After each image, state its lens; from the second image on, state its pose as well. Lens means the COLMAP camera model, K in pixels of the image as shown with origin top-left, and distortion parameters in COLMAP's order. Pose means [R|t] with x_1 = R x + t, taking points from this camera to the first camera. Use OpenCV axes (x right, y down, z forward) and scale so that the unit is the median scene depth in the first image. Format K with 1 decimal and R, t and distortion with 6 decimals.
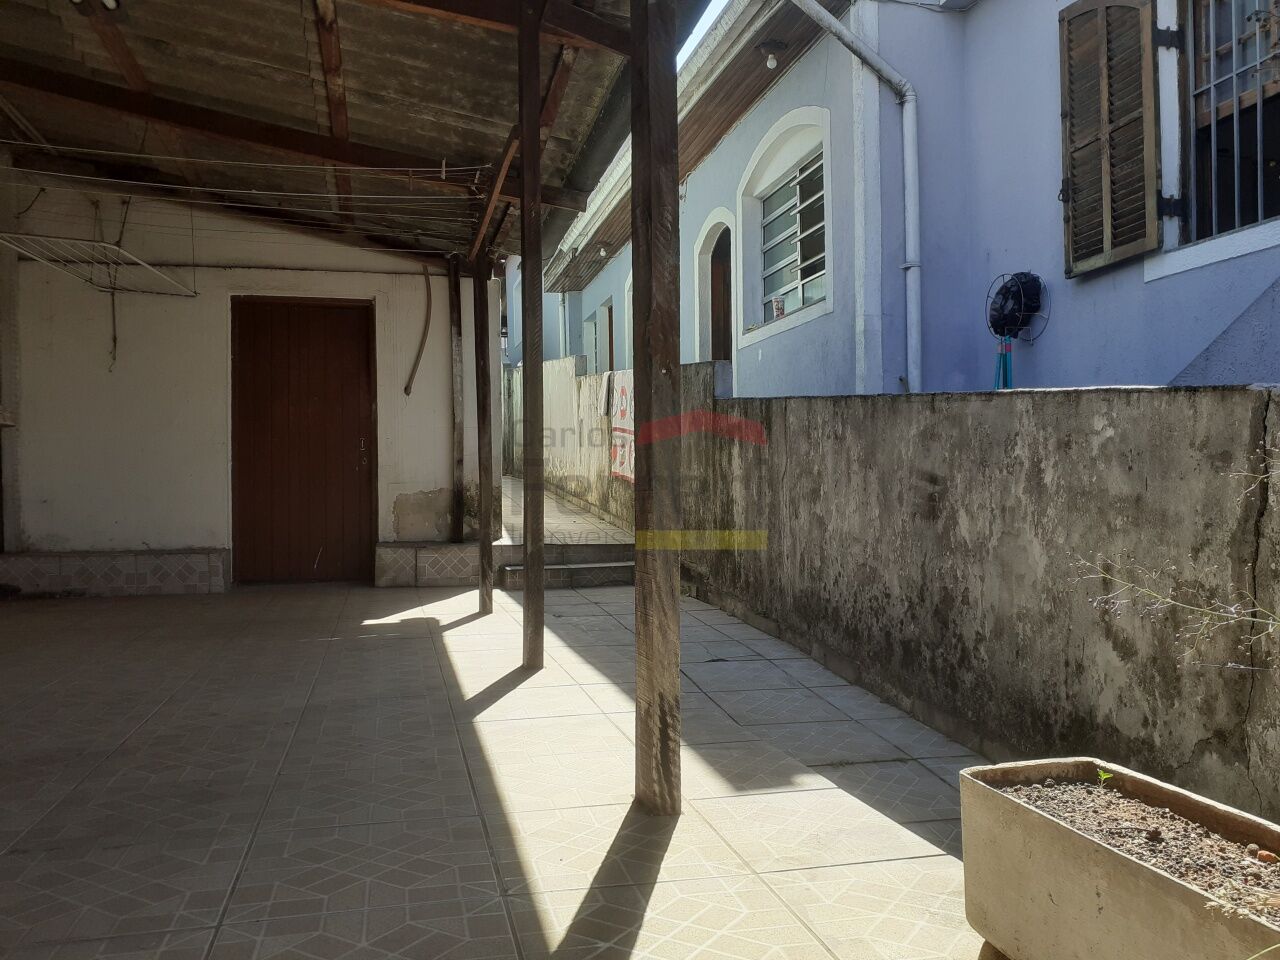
lens RADIAL K [[1015.8, 0, 640.0], [0, 1015.8, 480.0], [0, 0, 1]] dist [0.130477, -0.282715]
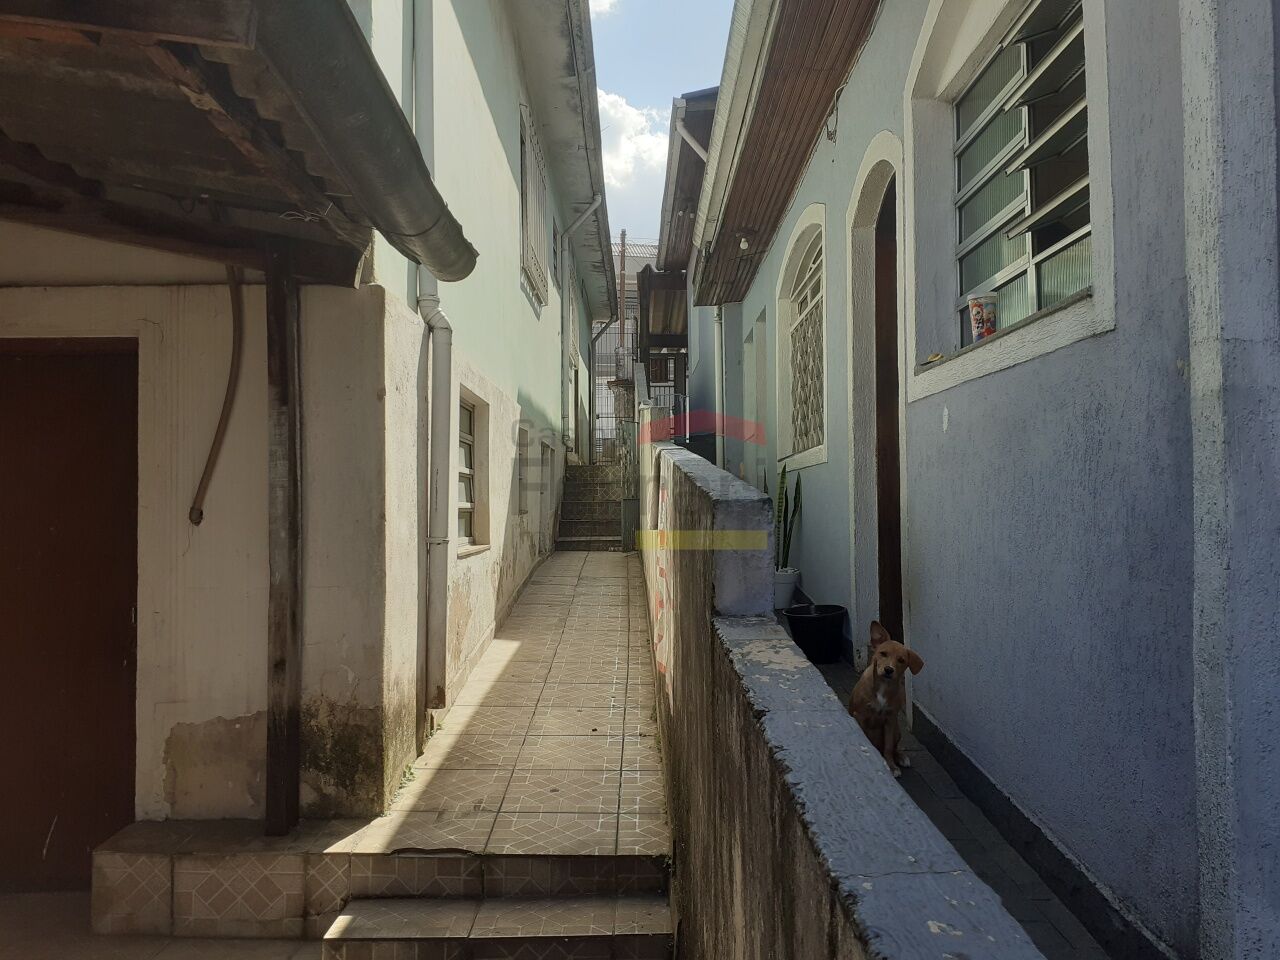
lens RADIAL K [[1015.8, 0, 640.0], [0, 1015.8, 480.0], [0, 0, 1]] dist [0.130477, -0.282715]
pose [[0.971389, -0.003273, -0.237473, 0.103236], [0.000344, 0.999923, -0.012375, -0.098407], [0.237495, 0.011939, 0.971315, 0.560121]]
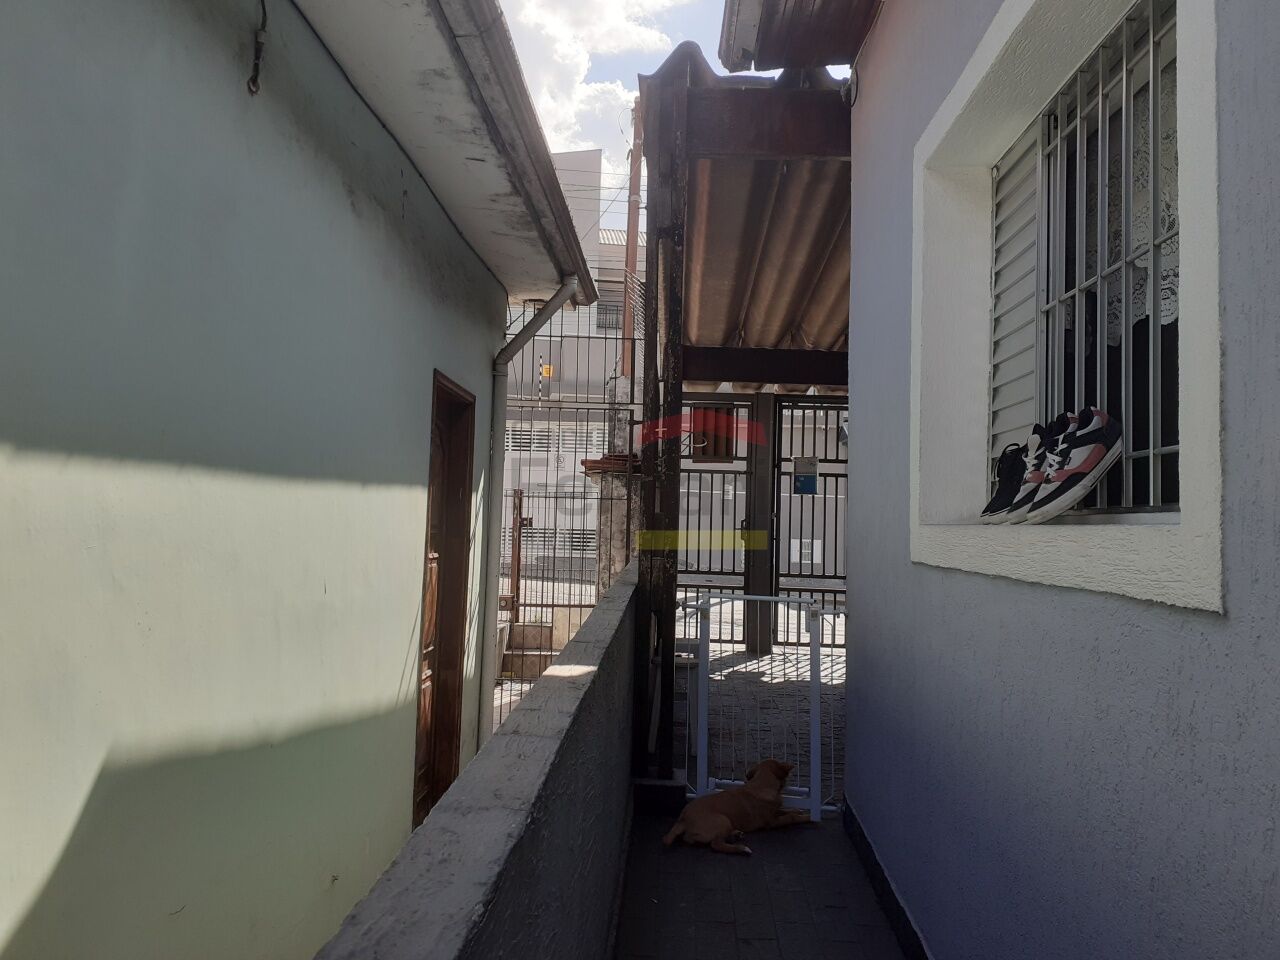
lens RADIAL K [[1015.8, 0, 640.0], [0, 1015.8, 480.0], [0, 0, 1]] dist [0.130477, -0.282715]
pose [[0.959772, 0.026251, -0.279552, -0.142553], [-0.036094, 0.998894, -0.030120, -0.263715], [0.278452, 0.038998, 0.959658, 1.631703]]
